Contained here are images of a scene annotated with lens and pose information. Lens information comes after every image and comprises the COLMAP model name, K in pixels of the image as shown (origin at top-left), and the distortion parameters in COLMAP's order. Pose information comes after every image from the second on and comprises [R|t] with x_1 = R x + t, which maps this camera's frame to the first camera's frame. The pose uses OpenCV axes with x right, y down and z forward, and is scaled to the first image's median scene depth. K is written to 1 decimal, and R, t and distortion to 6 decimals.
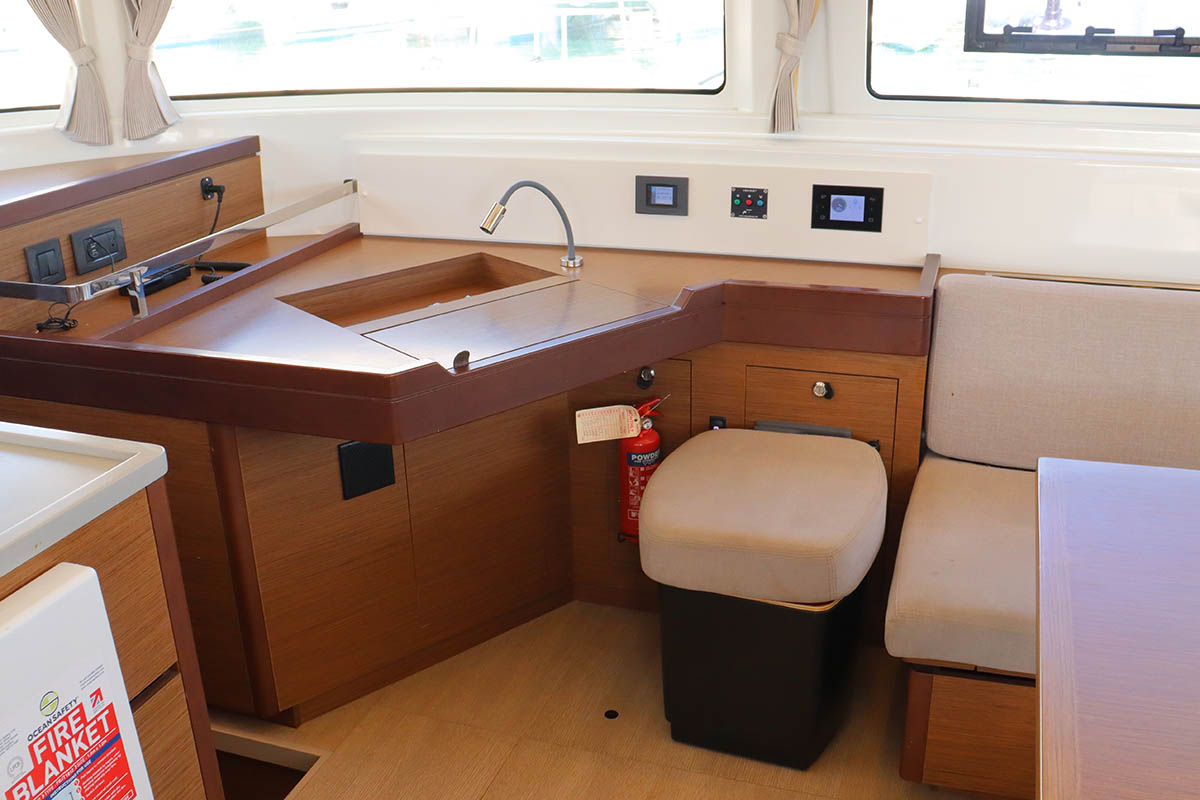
lens RADIAL K [[1168.5, 0, 604.2], [0, 1168.5, 397.5], [0, 0, 1]] dist [-0.179322, 0.173898]
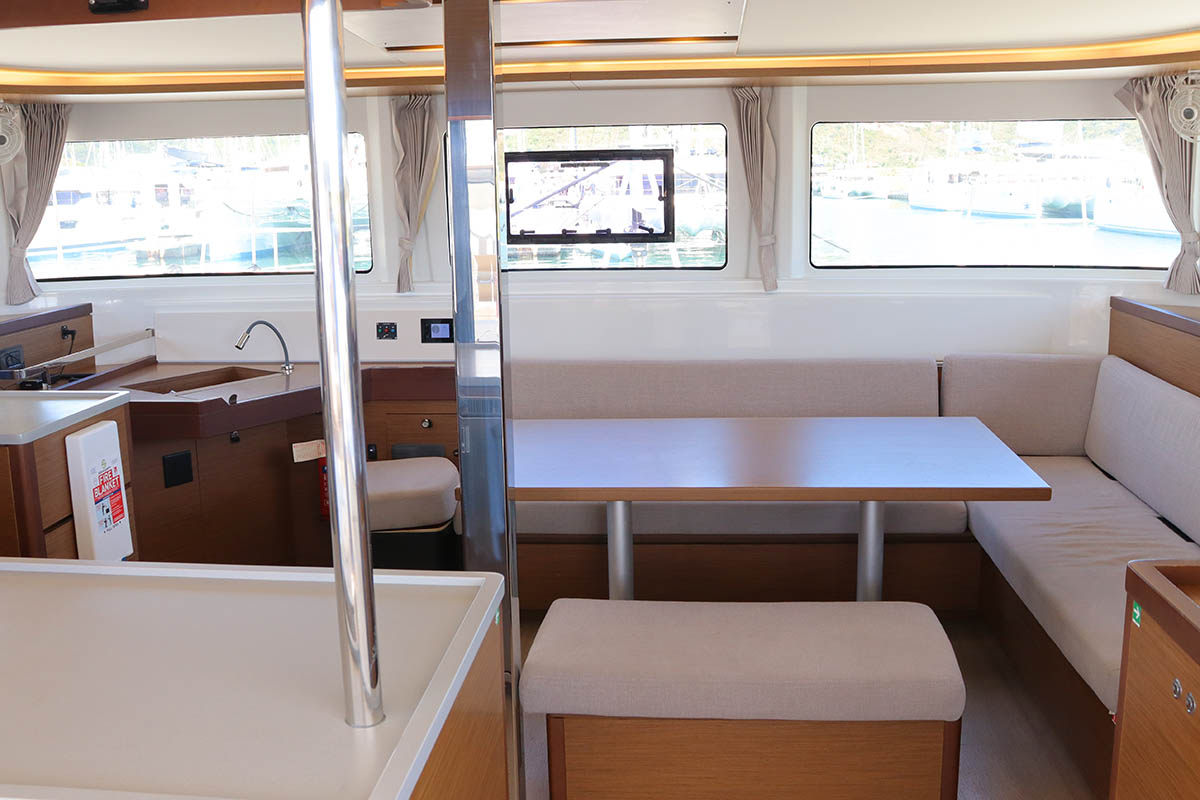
lens RADIAL K [[1168.5, 0, 604.2], [0, 1168.5, 397.5], [0, 0, 1]] dist [-0.179322, 0.173898]
pose [[0.969723, -0.037438, 0.241320, 0.014045], [0.080234, 0.982165, -0.170042, 0.265363], [-0.230650, 0.184255, 0.955432, -0.773340]]
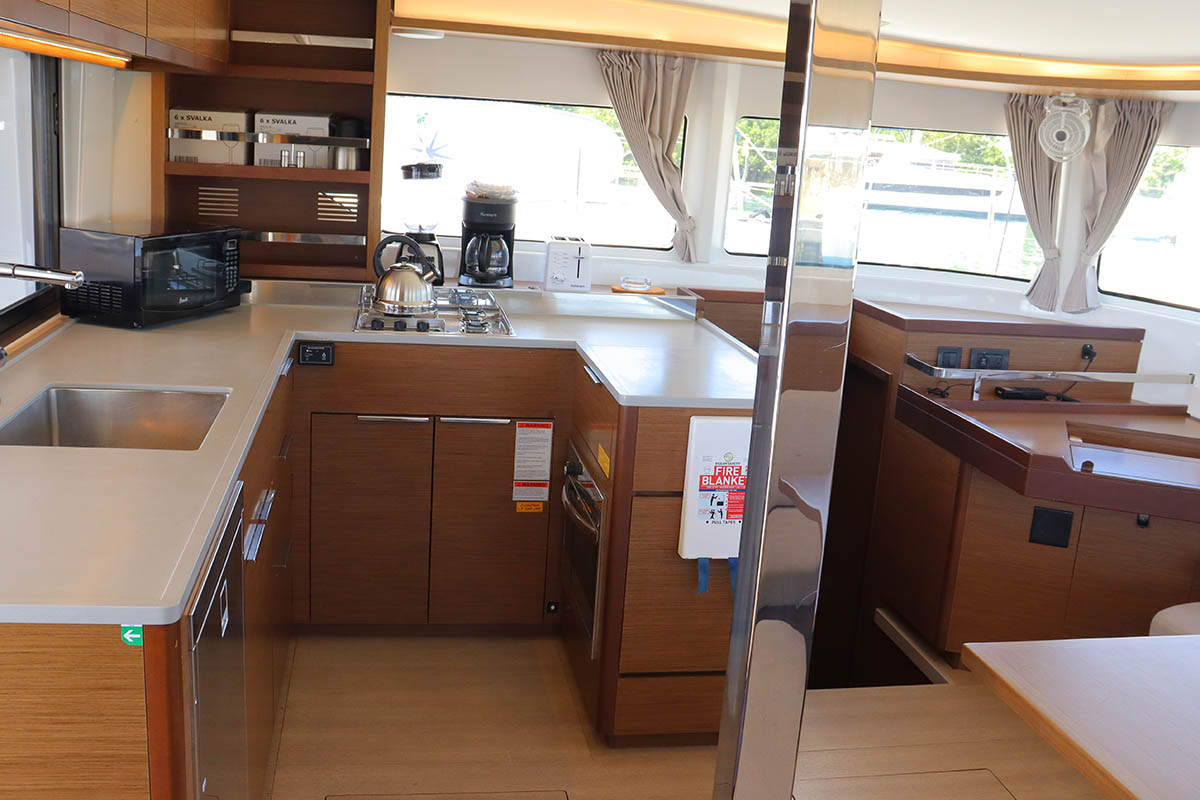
lens RADIAL K [[1168.5, 0, 604.2], [0, 1168.5, 397.5], [0, 0, 1]] dist [-0.179322, 0.173898]
pose [[0.481558, 0.244922, -0.841495, 0.652509], [-0.382455, 0.922638, 0.049674, 0.044020], [0.788562, 0.297913, 0.537976, -0.306206]]
